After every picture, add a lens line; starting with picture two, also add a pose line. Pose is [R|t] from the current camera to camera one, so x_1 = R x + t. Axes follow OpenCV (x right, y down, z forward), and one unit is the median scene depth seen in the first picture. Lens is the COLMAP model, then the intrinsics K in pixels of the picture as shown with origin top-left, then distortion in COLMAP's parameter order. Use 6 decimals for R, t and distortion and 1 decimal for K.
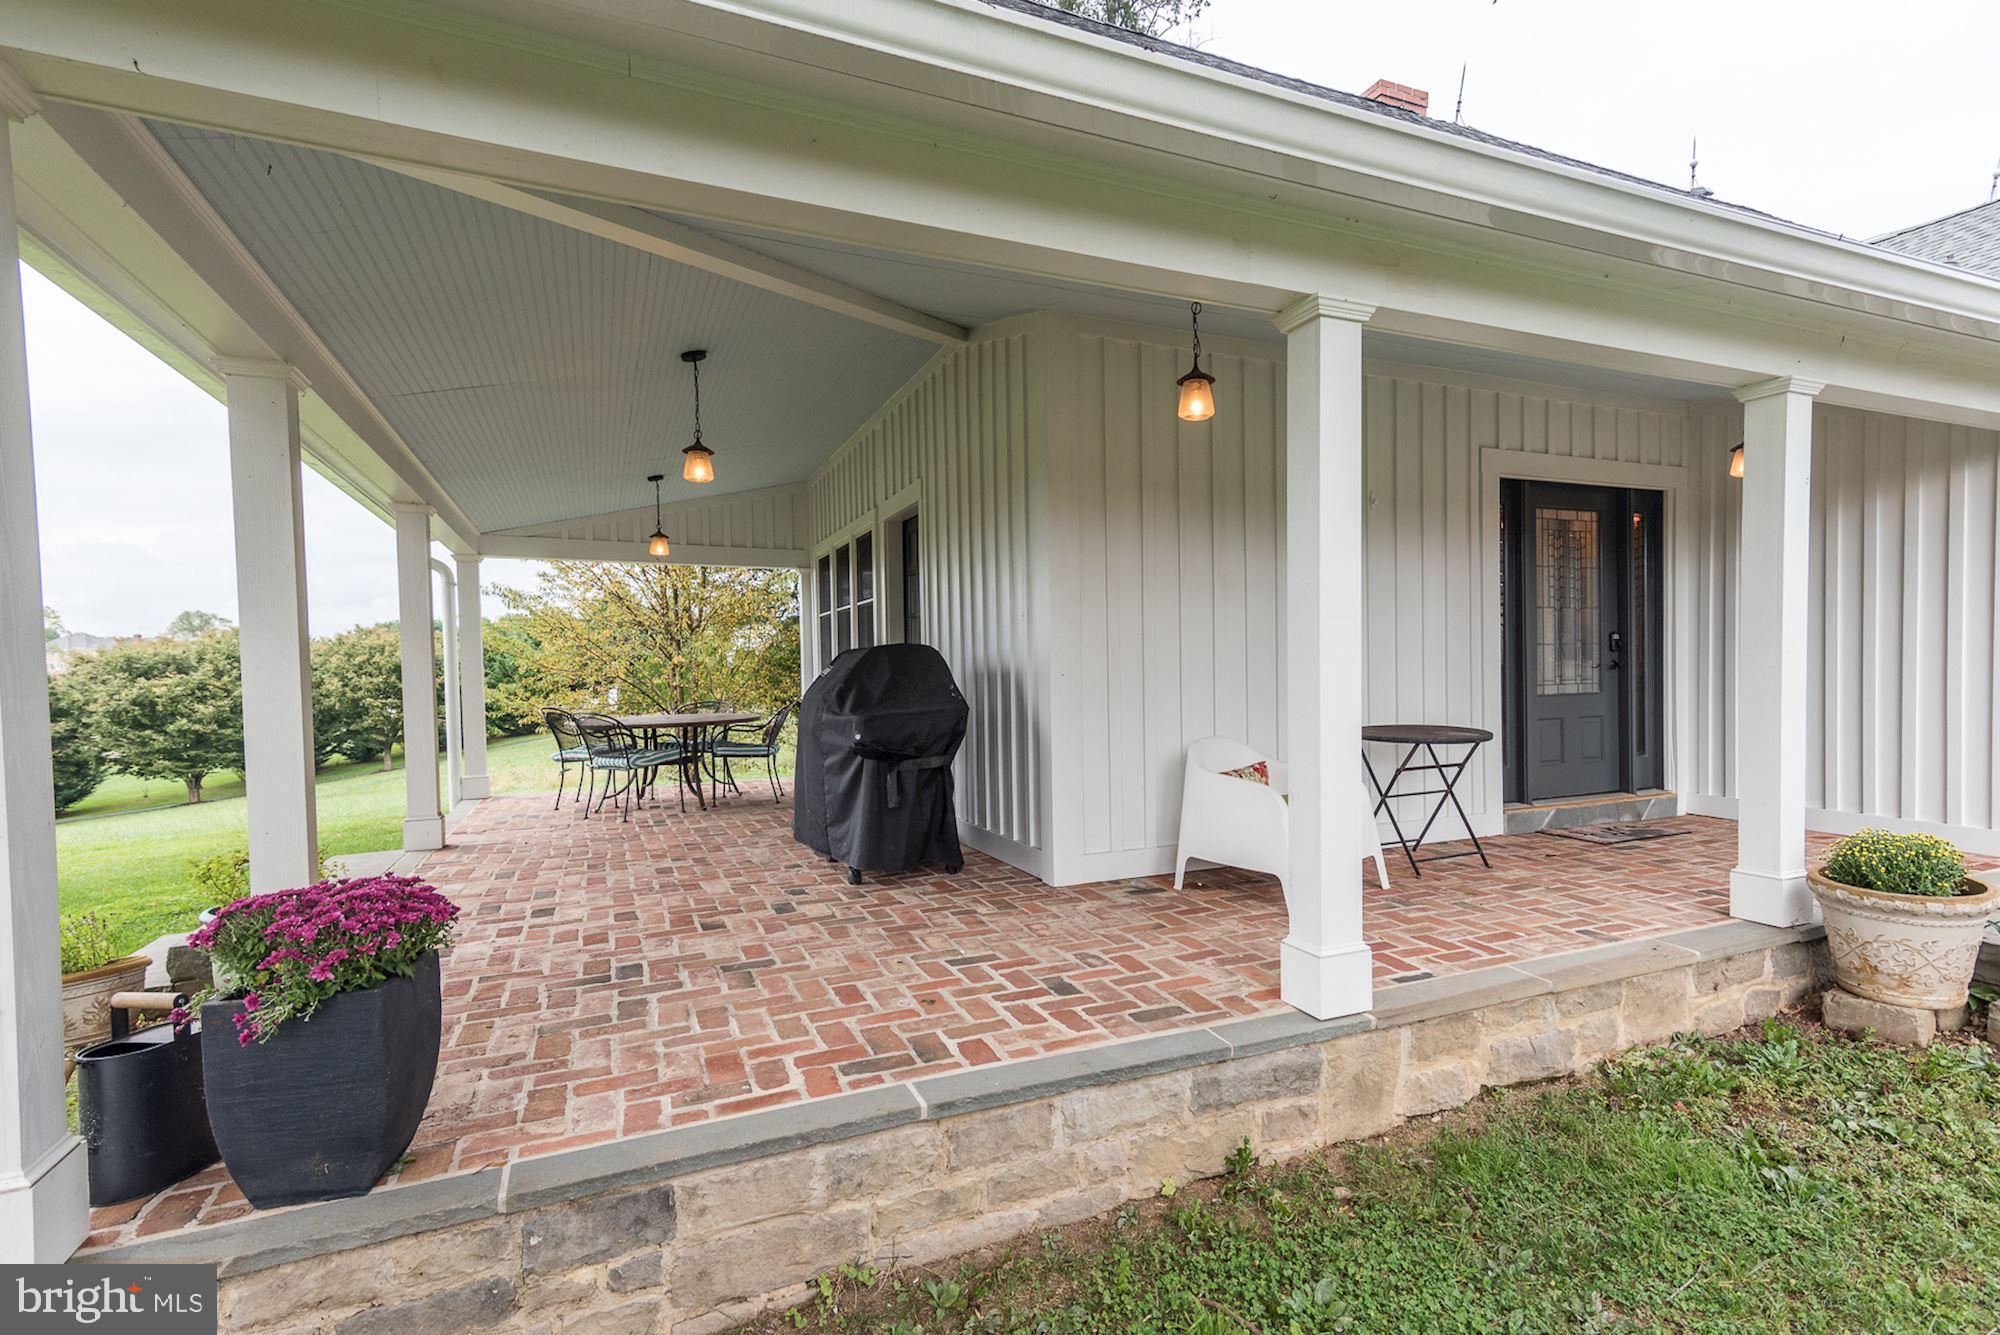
lens RADIAL K [[980.0, 0, 996.5], [0, 980.0, 677.7], [0, 0, 1]] dist [-0.007892, 0.001360]
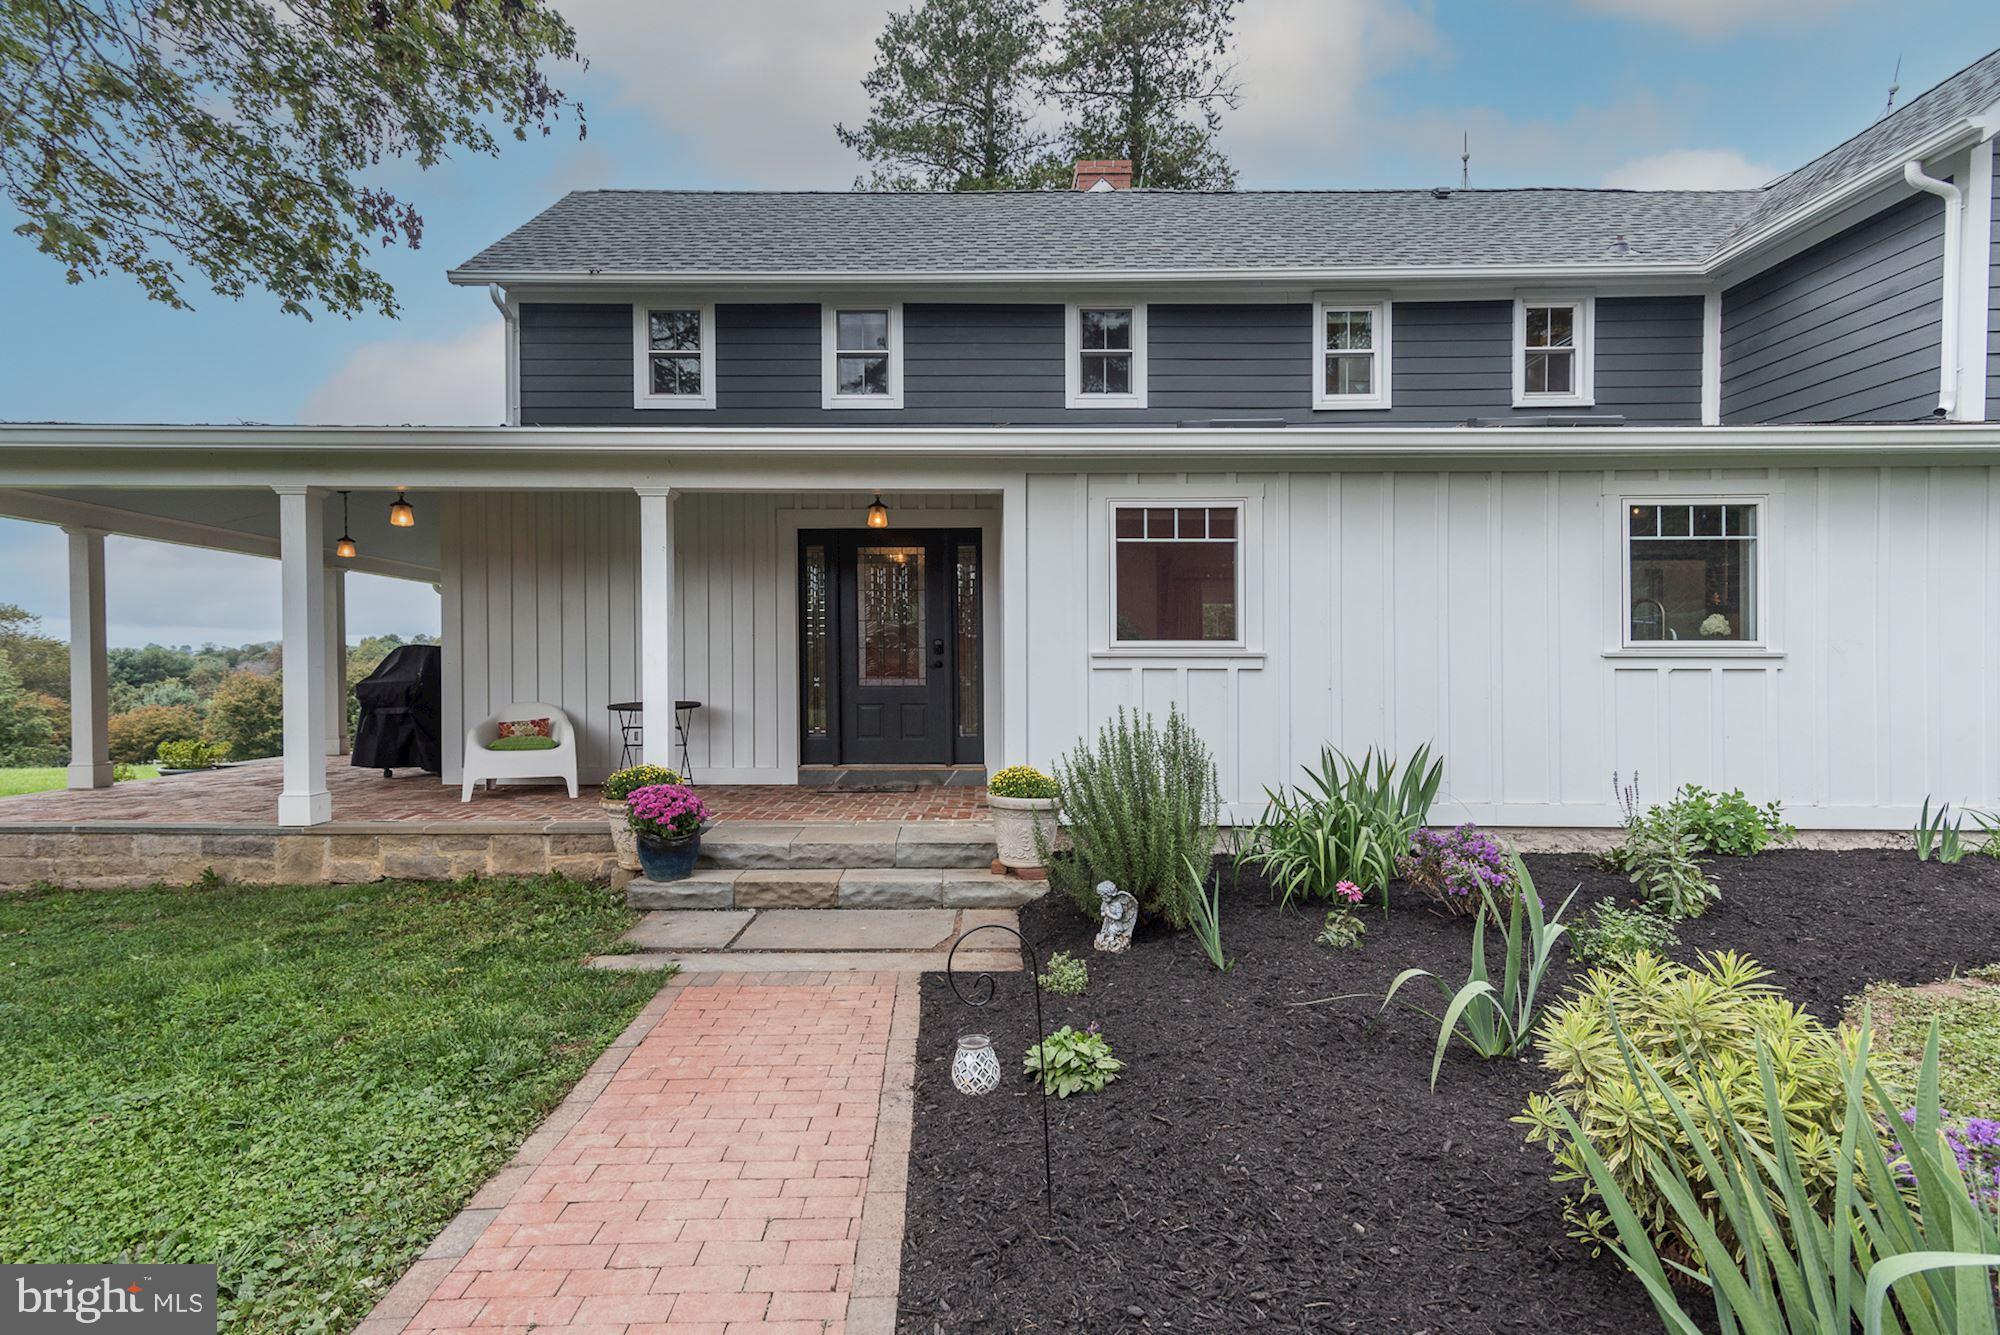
lens RADIAL K [[990.5, 0, 995.4], [0, 990.5, 672.6], [0, 0, 1]] dist [0.003013, -0.001109]
pose [[0.917135, 0.013666, -0.398341, 2.679769], [-0.016363, 0.999860, -0.003370, 0.000665], [0.398240, 0.009609, 0.917231, -0.363955]]
